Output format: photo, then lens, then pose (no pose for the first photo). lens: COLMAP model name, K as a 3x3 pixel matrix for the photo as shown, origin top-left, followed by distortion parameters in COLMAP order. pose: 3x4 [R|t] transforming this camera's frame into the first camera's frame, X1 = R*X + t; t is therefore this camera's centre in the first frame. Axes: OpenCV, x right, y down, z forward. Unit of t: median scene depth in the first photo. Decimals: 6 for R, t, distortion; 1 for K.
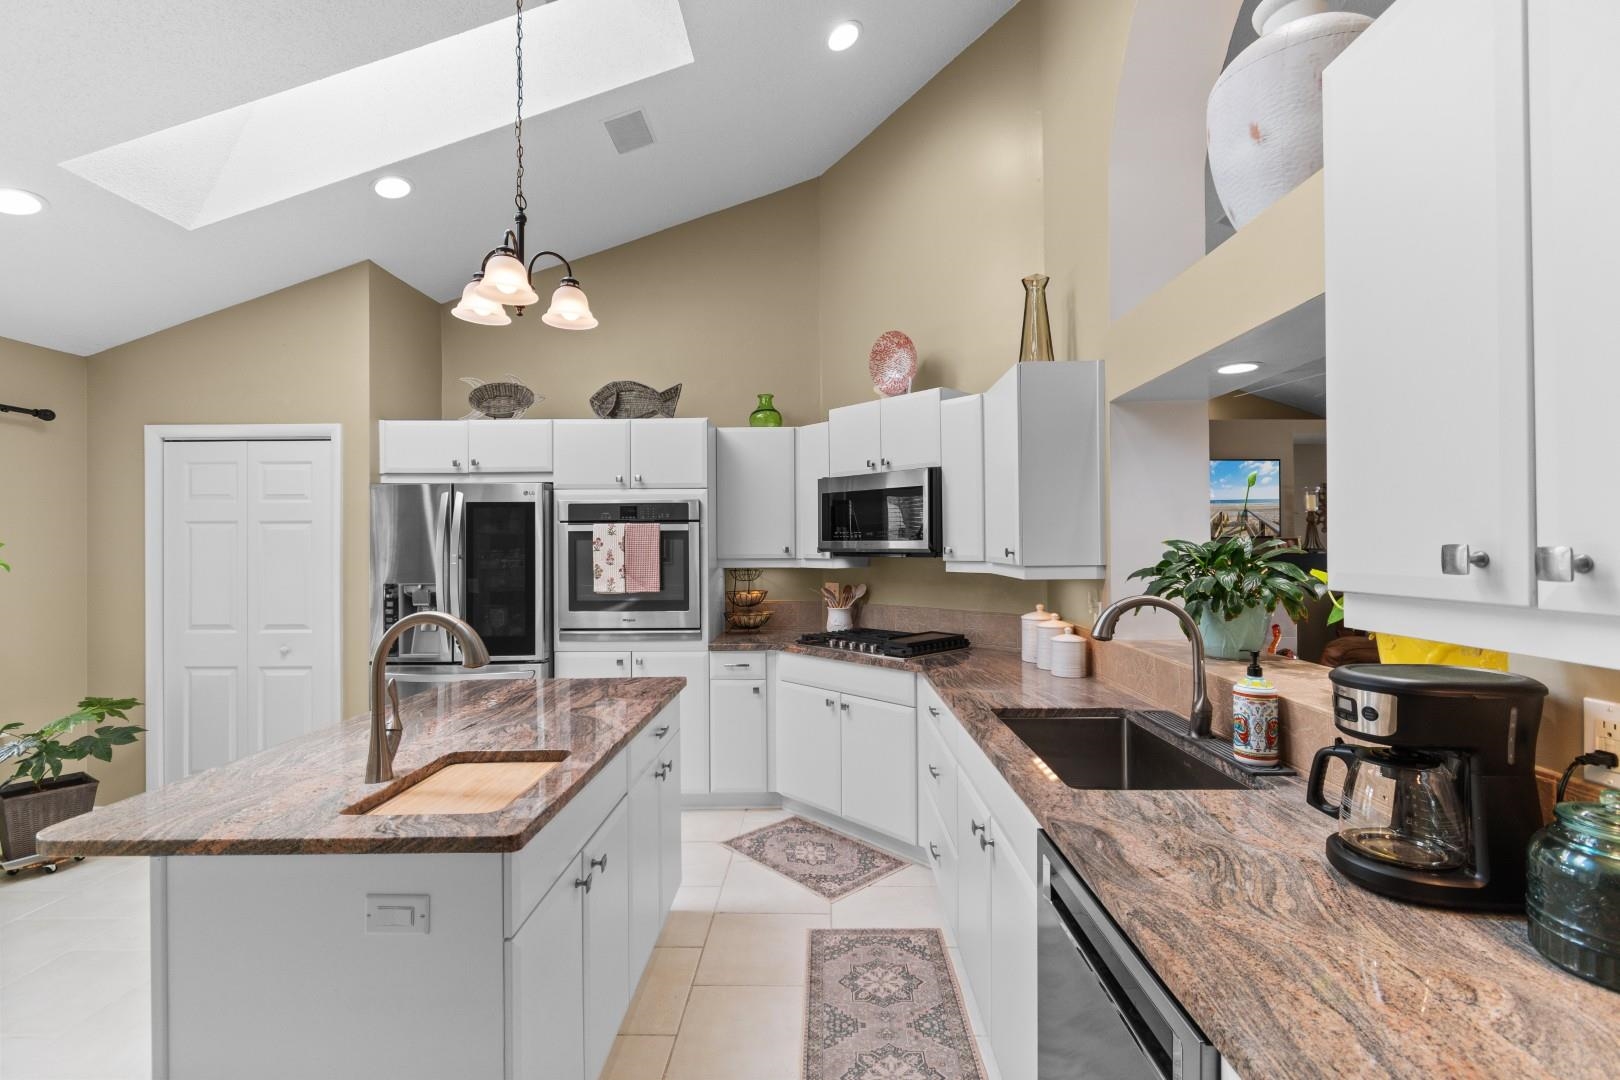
lens RADIAL K [[728.0, 0, 821.4], [0, 728.0, 540.6], [0, 0, 1]] dist [0.007288, -0.002242]
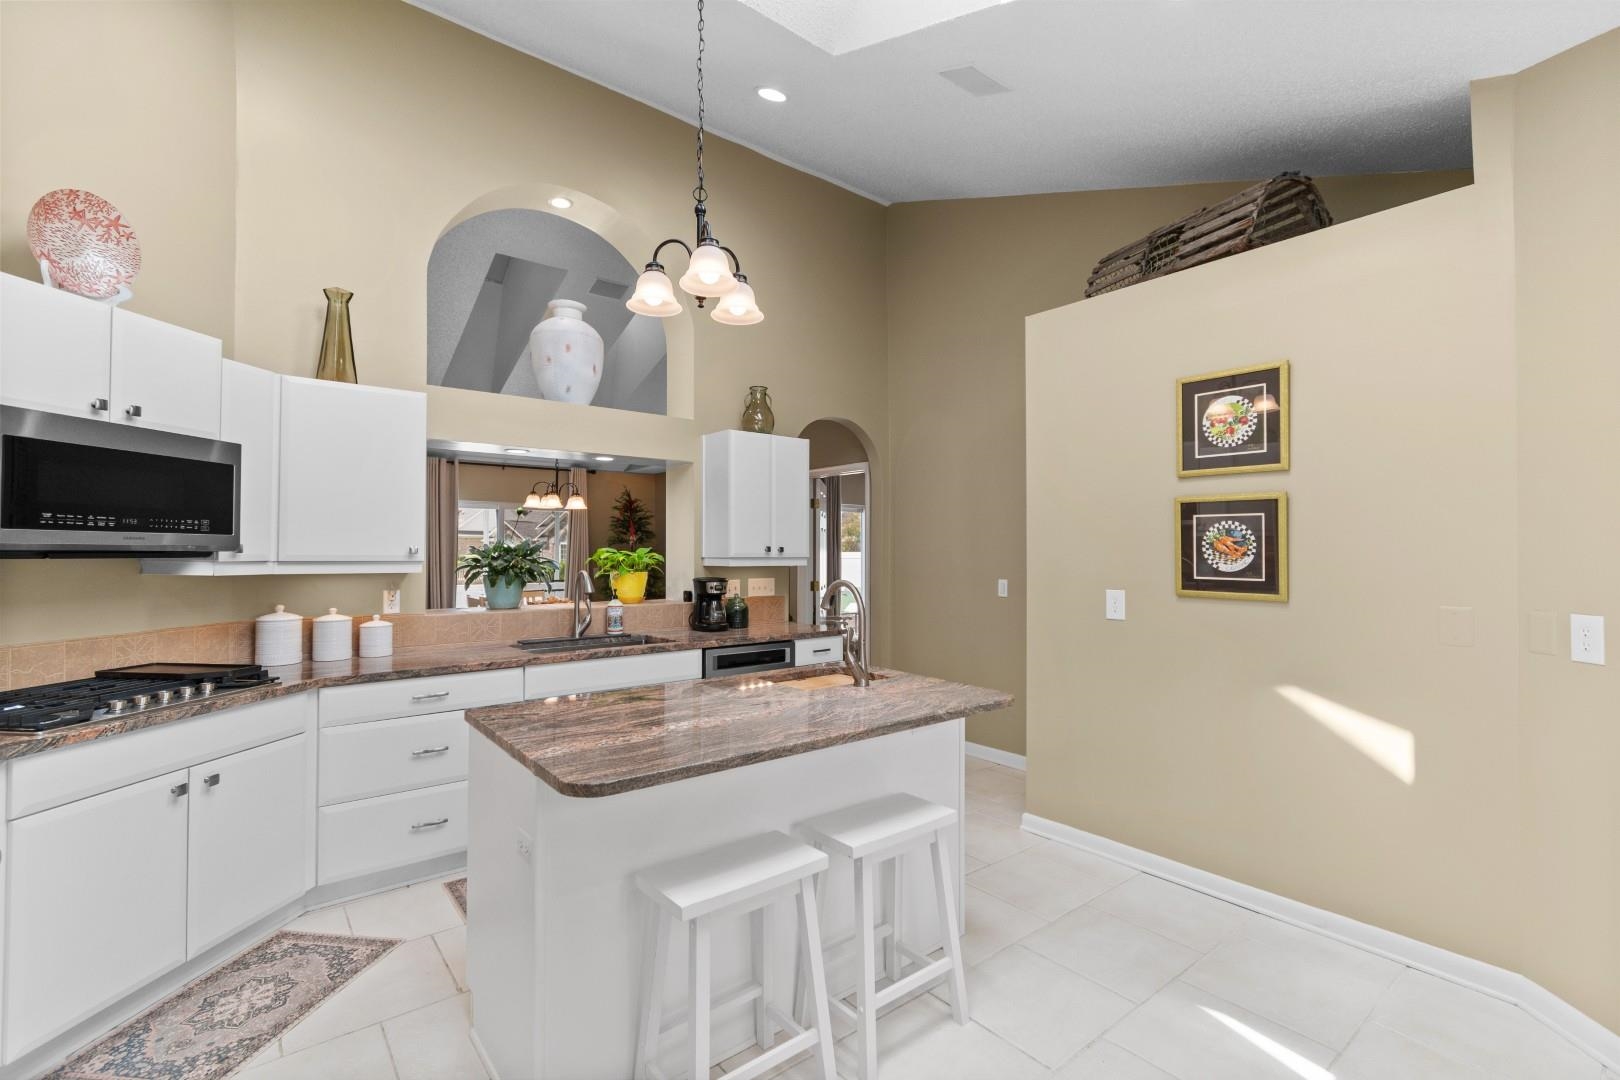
lens RADIAL K [[728.0, 0, 811.3], [0, 728.0, 542.8], [0, 0, 1]] dist [0.007288, -0.002242]
pose [[-0.646864, 0.016150, 0.762434, -0.821757], [0.001200, 0.999796, -0.020160, 0.023045], [-0.762605, -0.012126, -0.646751, 0.991996]]
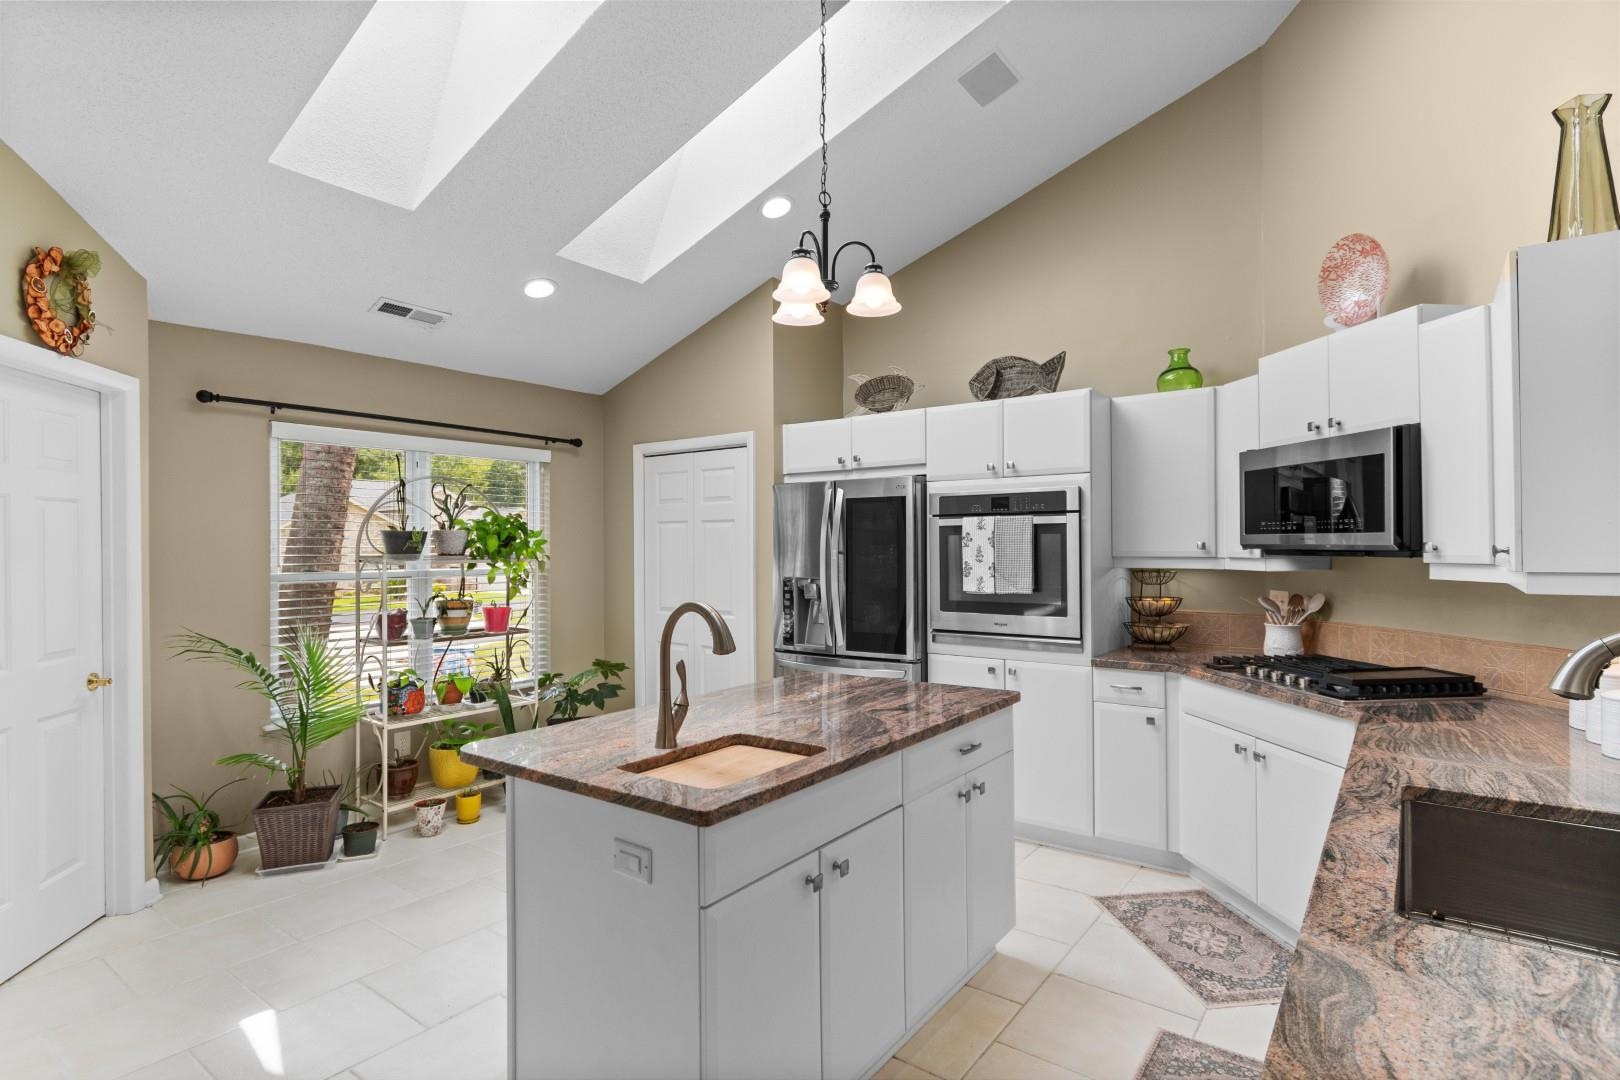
lens RADIAL K [[826.1, 0, 800.2], [0, 826.1, 539.8], [0, 0, 1]] dist [0.005179, -0.000068]
pose [[0.802639, -0.002695, -0.596459, 0.157145], [0.005913, 0.999977, 0.003439, 0.000484], [0.596435, -0.006287, 0.802636, 0.042557]]
